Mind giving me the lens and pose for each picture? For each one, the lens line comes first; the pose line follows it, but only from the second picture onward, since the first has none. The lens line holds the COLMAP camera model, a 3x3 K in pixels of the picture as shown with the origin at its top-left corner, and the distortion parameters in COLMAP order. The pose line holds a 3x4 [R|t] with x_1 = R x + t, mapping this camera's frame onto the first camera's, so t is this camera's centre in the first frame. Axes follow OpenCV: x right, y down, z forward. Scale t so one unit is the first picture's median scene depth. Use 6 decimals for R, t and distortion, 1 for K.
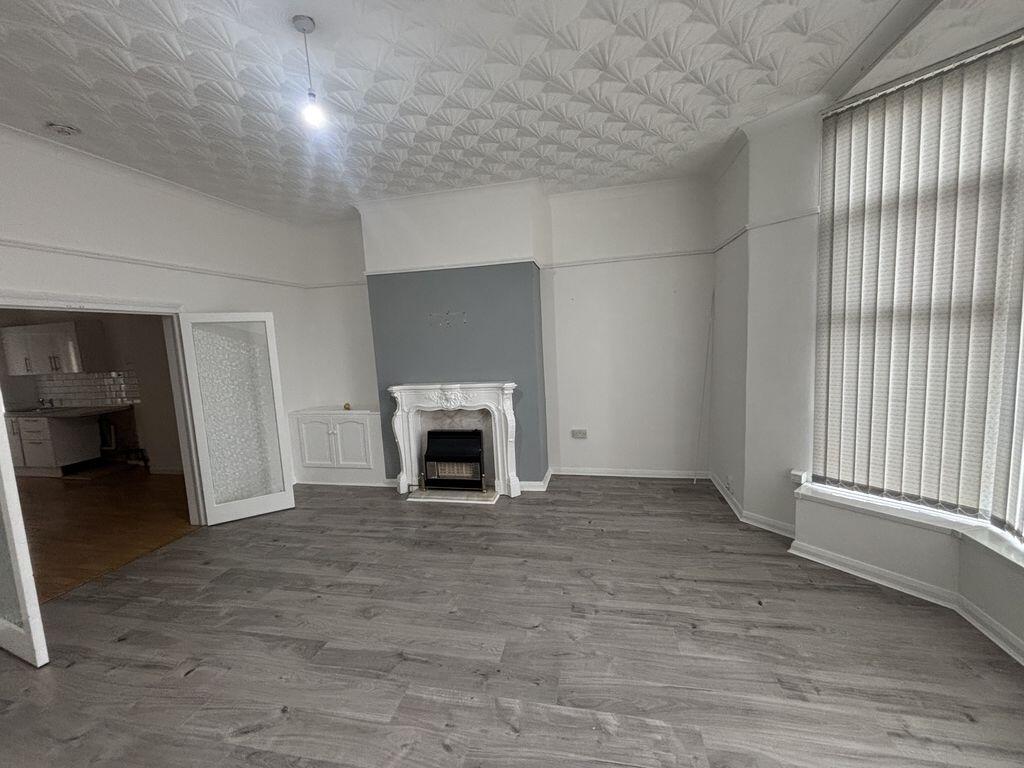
lens RADIAL K [[409.2, 0, 511.6], [0, 409.2, 379.7], [0, 0, 1]] dist [0.002474, 0.000198]
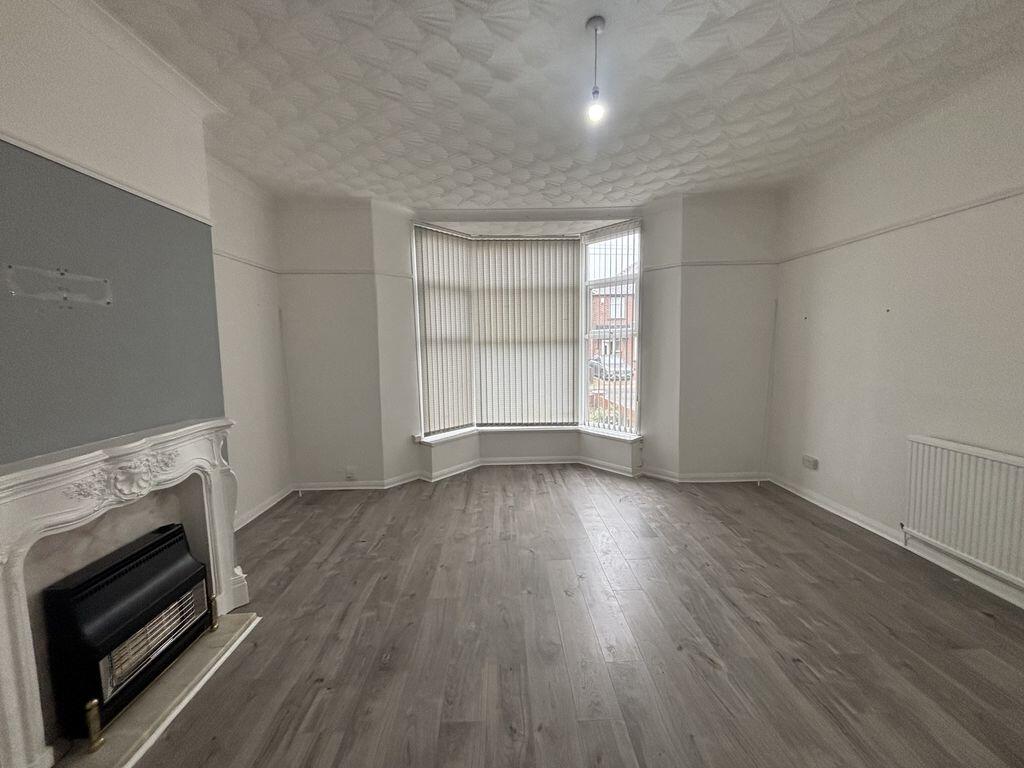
lens RADIAL K [[409.2, 0, 511.6], [0, 409.2, 379.7], [0, 0, 1]] dist [0.002474, 0.000198]
pose [[-0.238200, -0.029244, 0.970776, -0.970637], [0.129927, 0.989602, 0.061691, -0.041873], [-0.962486, 0.140825, -0.231923, 1.022616]]
